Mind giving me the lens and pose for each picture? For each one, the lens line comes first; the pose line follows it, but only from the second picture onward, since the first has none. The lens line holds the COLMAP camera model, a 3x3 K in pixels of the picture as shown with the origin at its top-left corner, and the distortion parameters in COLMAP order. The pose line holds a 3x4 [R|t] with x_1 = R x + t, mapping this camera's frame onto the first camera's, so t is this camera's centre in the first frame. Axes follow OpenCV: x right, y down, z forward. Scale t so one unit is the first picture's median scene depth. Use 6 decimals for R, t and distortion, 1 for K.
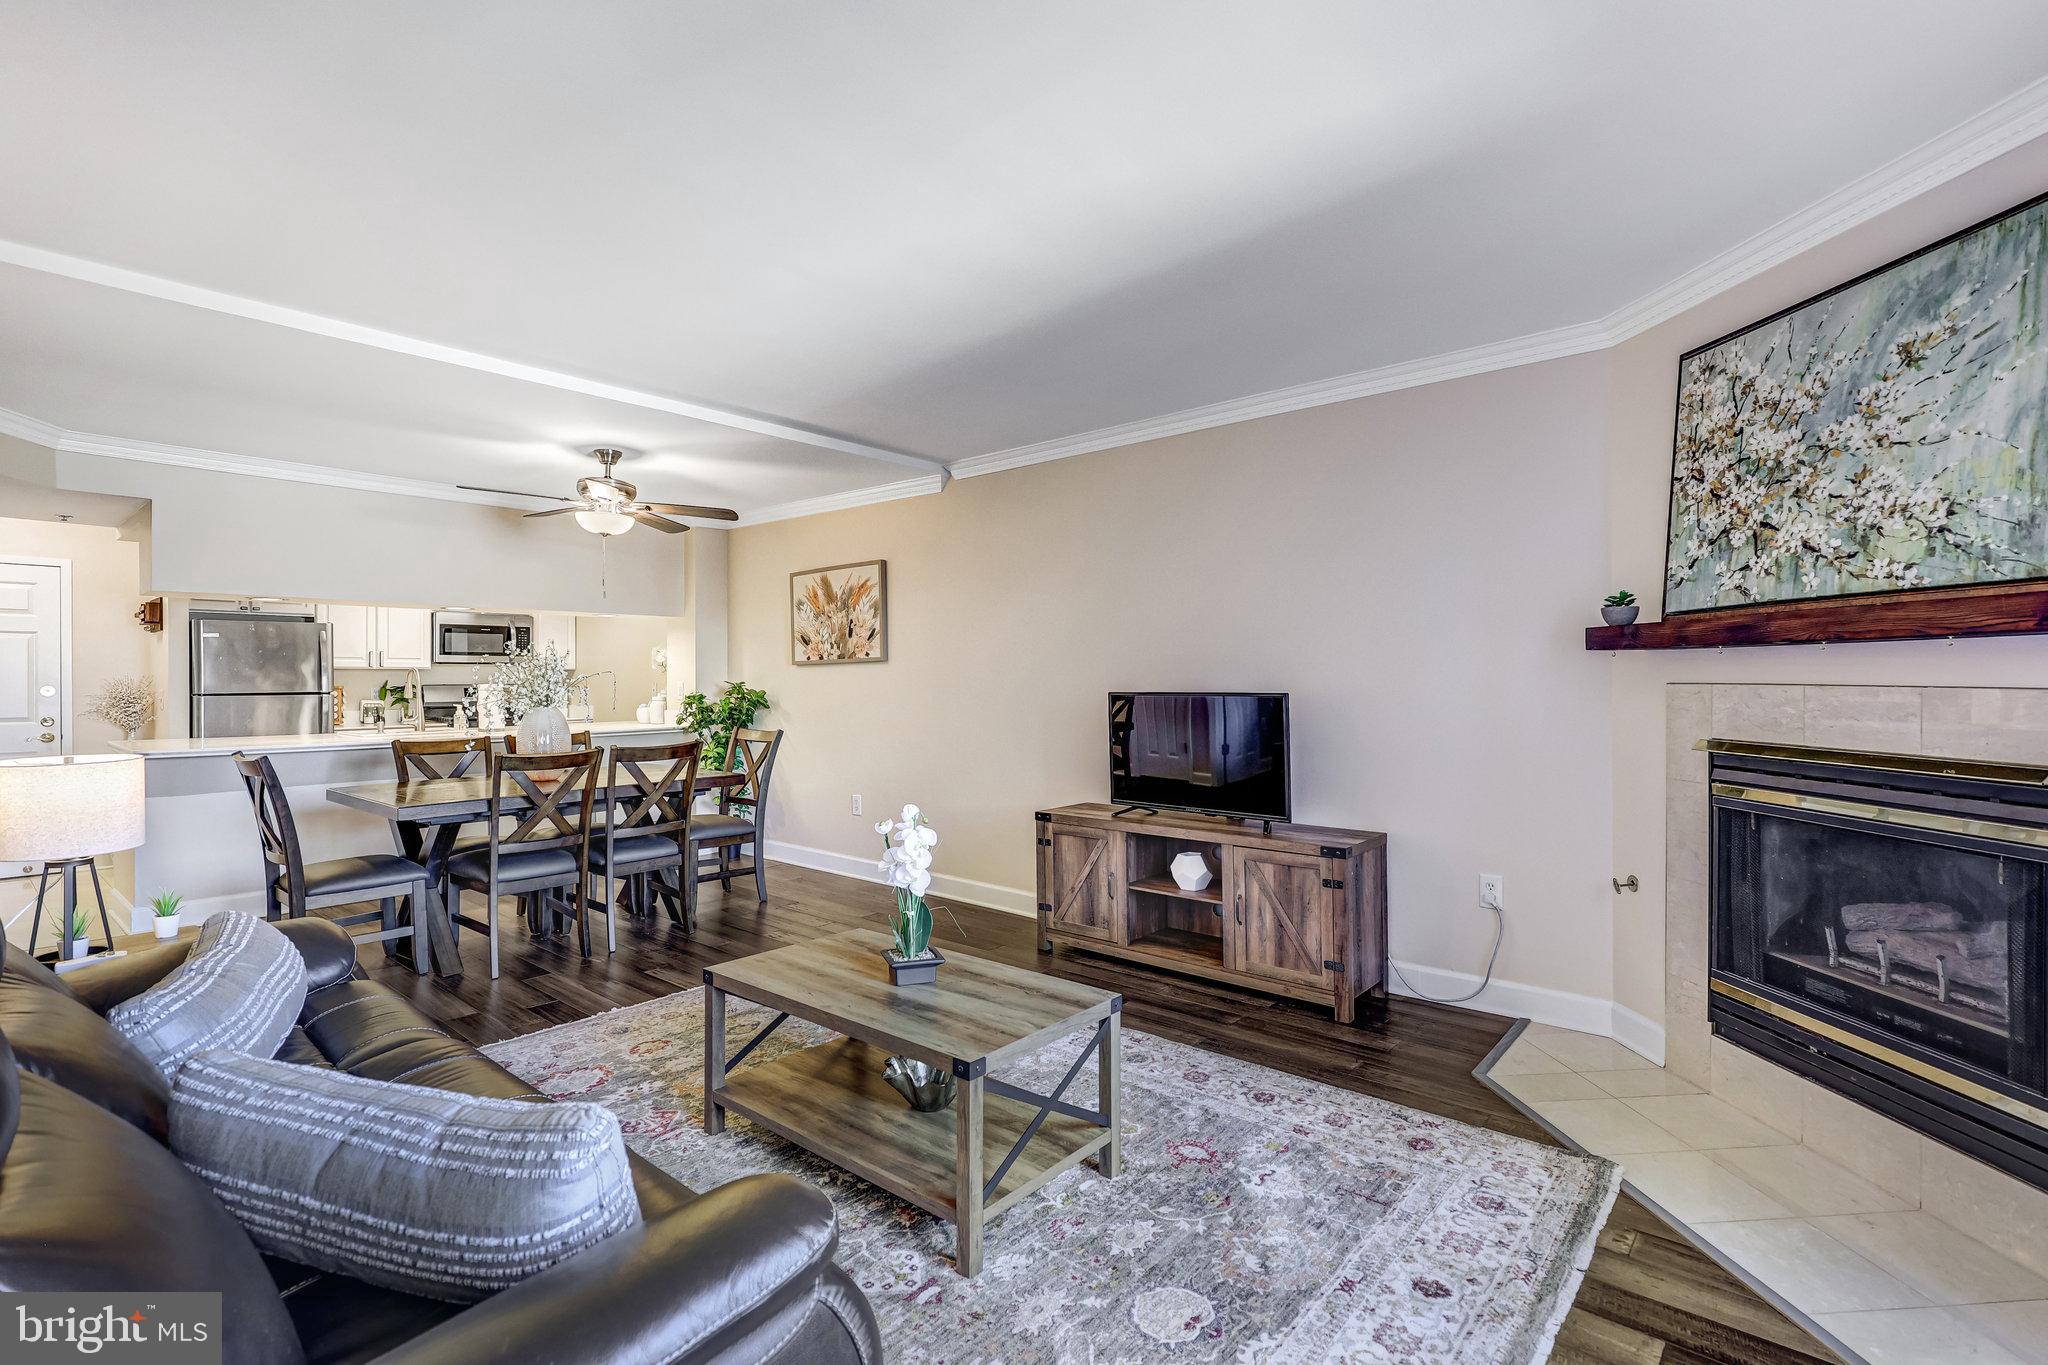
lens RADIAL K [[949.9, 0, 1021.6], [0, 949.9, 671.1], [0, 0, 1]] dist [-0.009051, 0.004365]
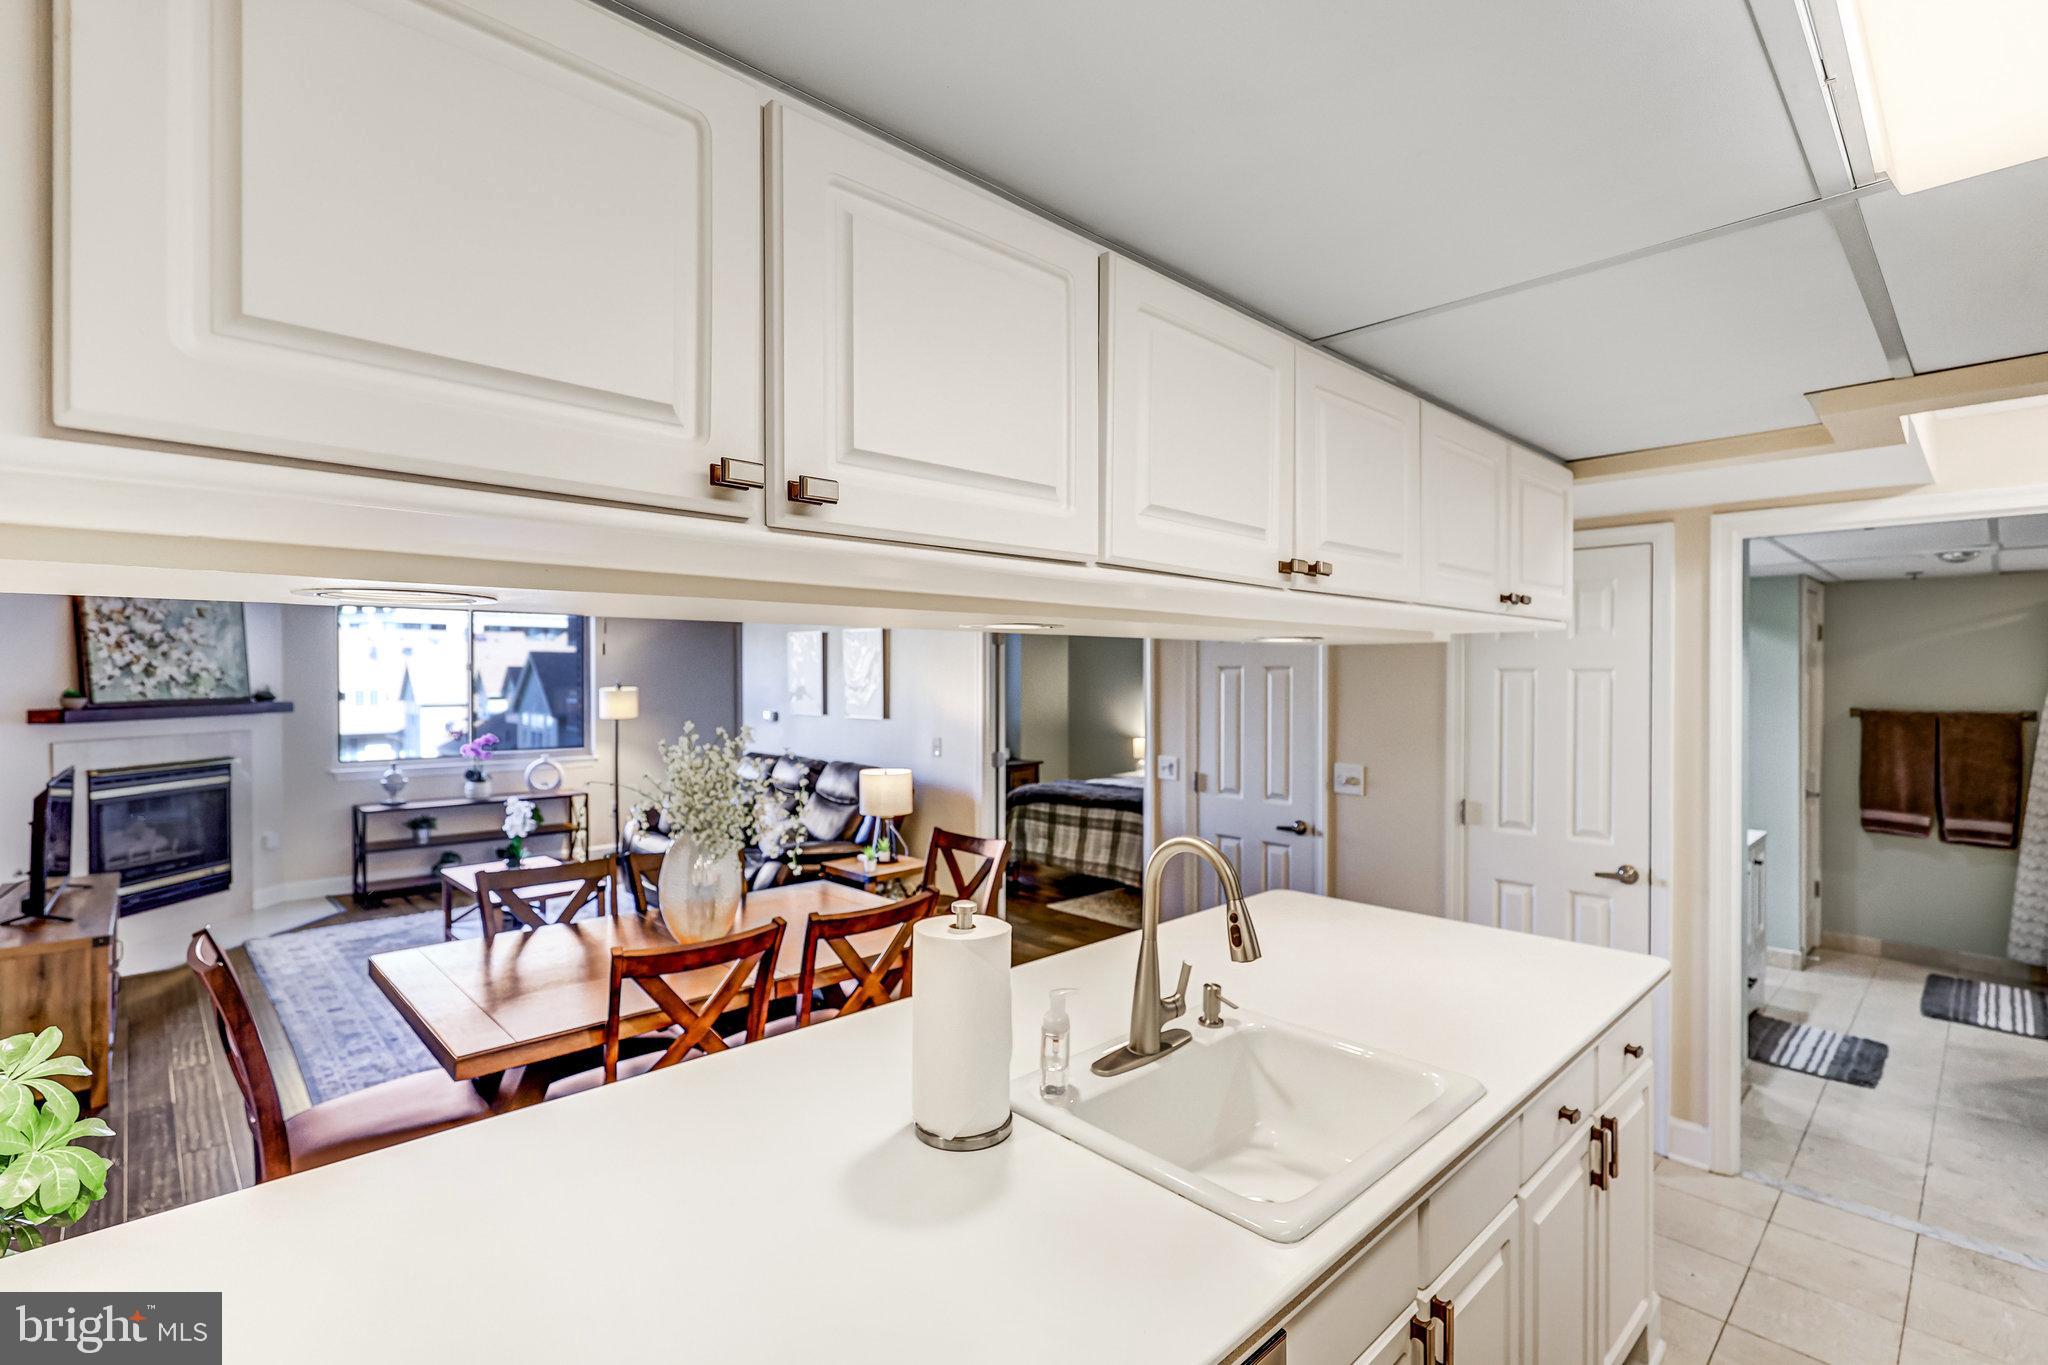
lens RADIAL K [[948.8, 0, 1029.1], [0, 948.8, 678.7], [0, 0, 1]] dist [0.000174, 0.000210]
pose [[-0.995548, 0.003037, 0.094207, -1.471392], [0.002837, 0.999993, -0.002249, -0.112400], [-0.094214, -0.001972, -0.995550, 3.022367]]
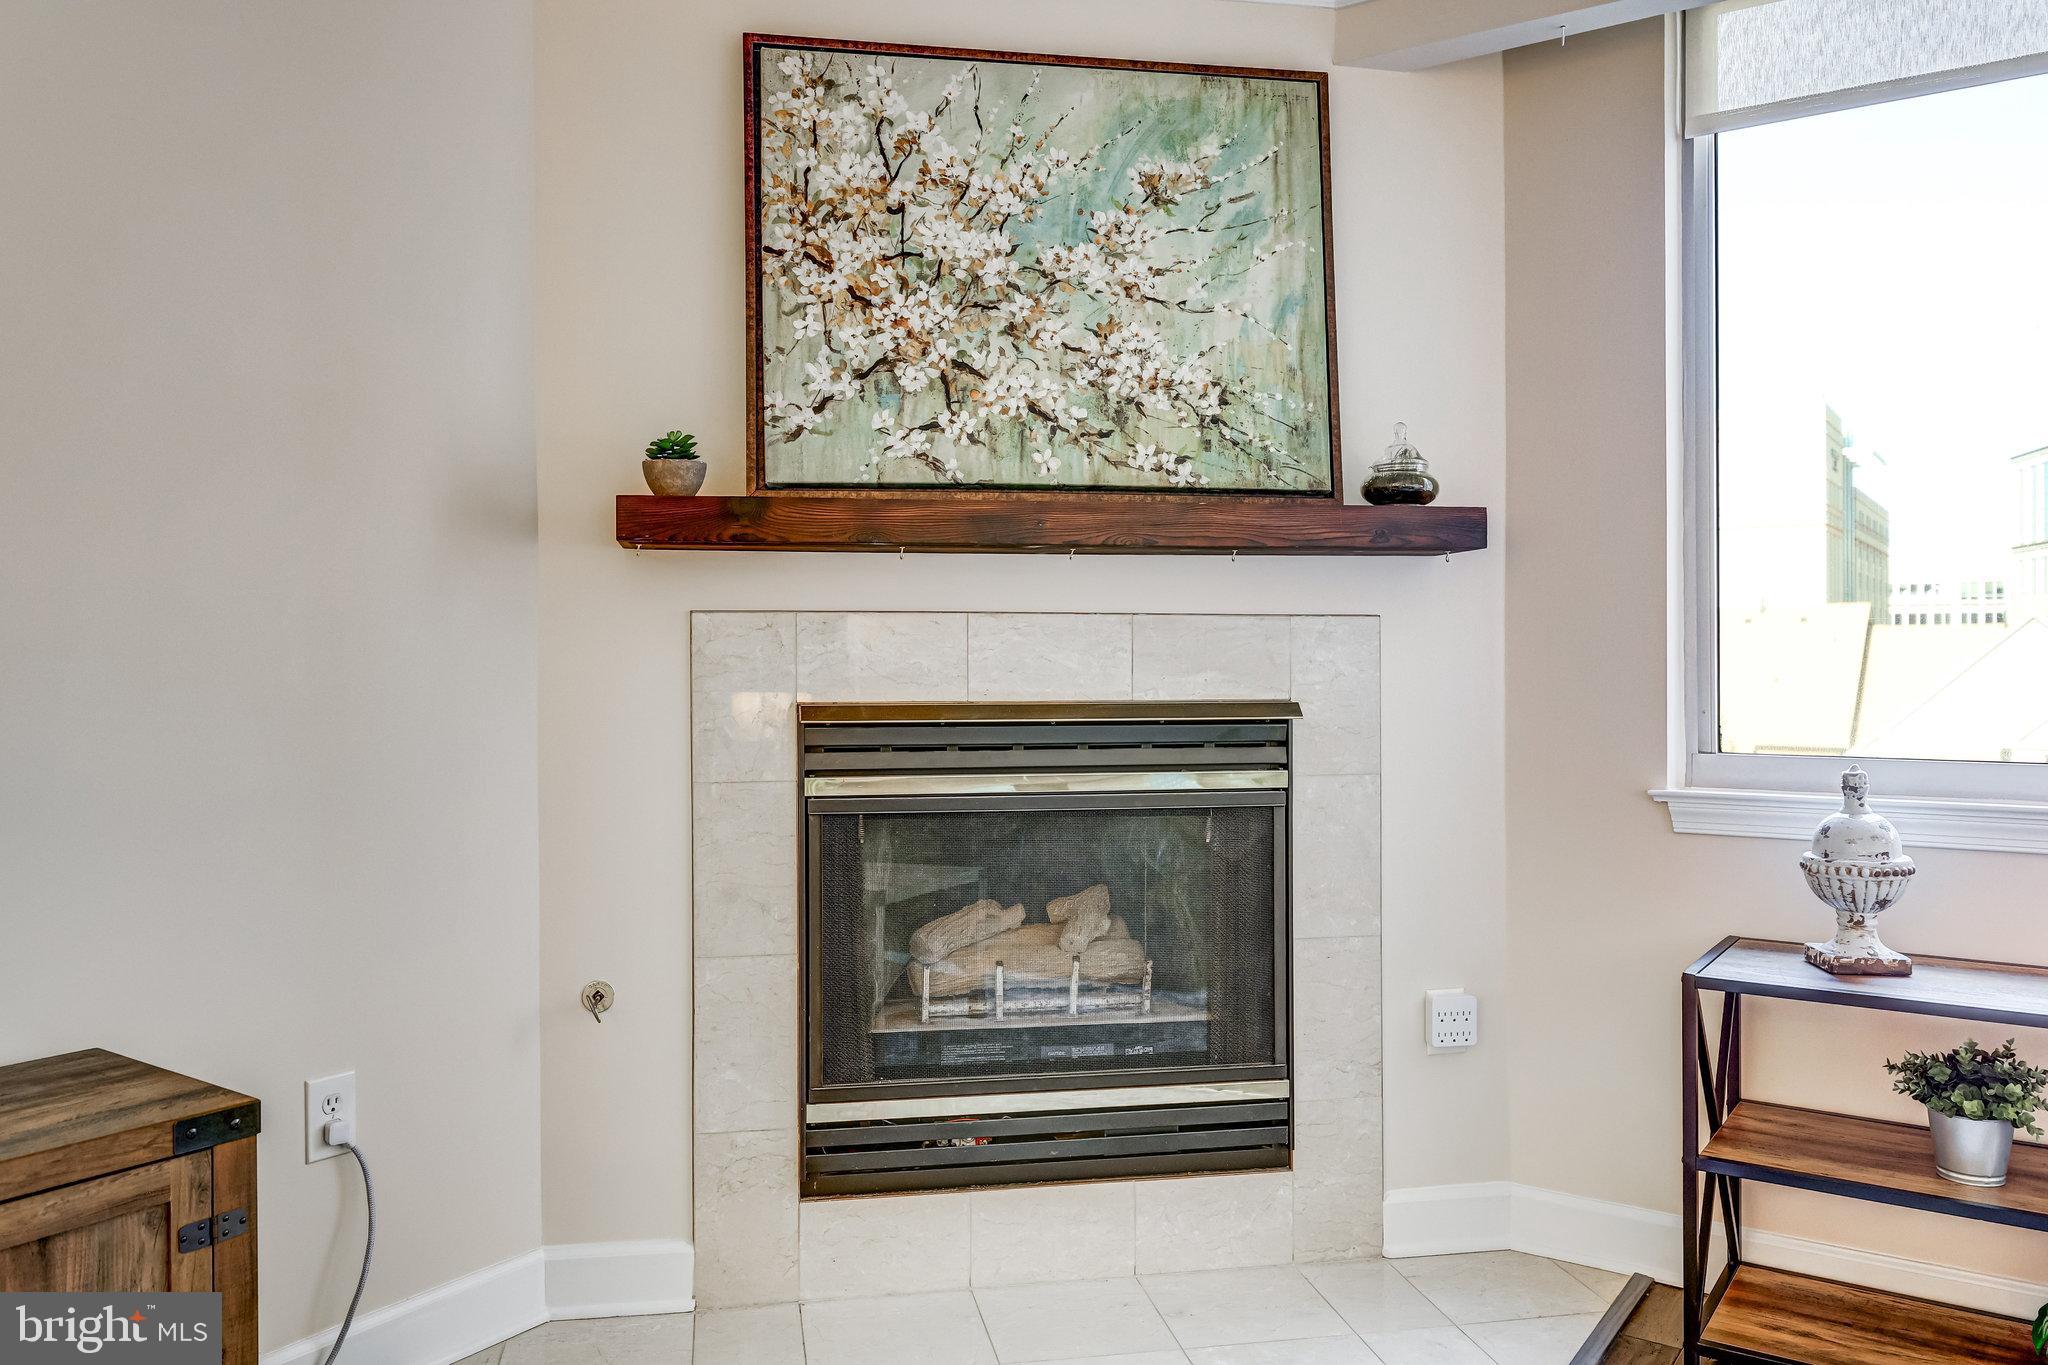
lens RADIAL K [[1555.5, 0, 1016.8], [0, 1555.5, 657.5], [0, 0, 1]] dist [0.000440, 0.002246]
pose [[-0.117696, 0.005931, 0.993032, -0.286208], [-0.002080, 0.999978, -0.006219, 0.053747], [-0.993047, -0.002798, -0.117681, 1.091305]]
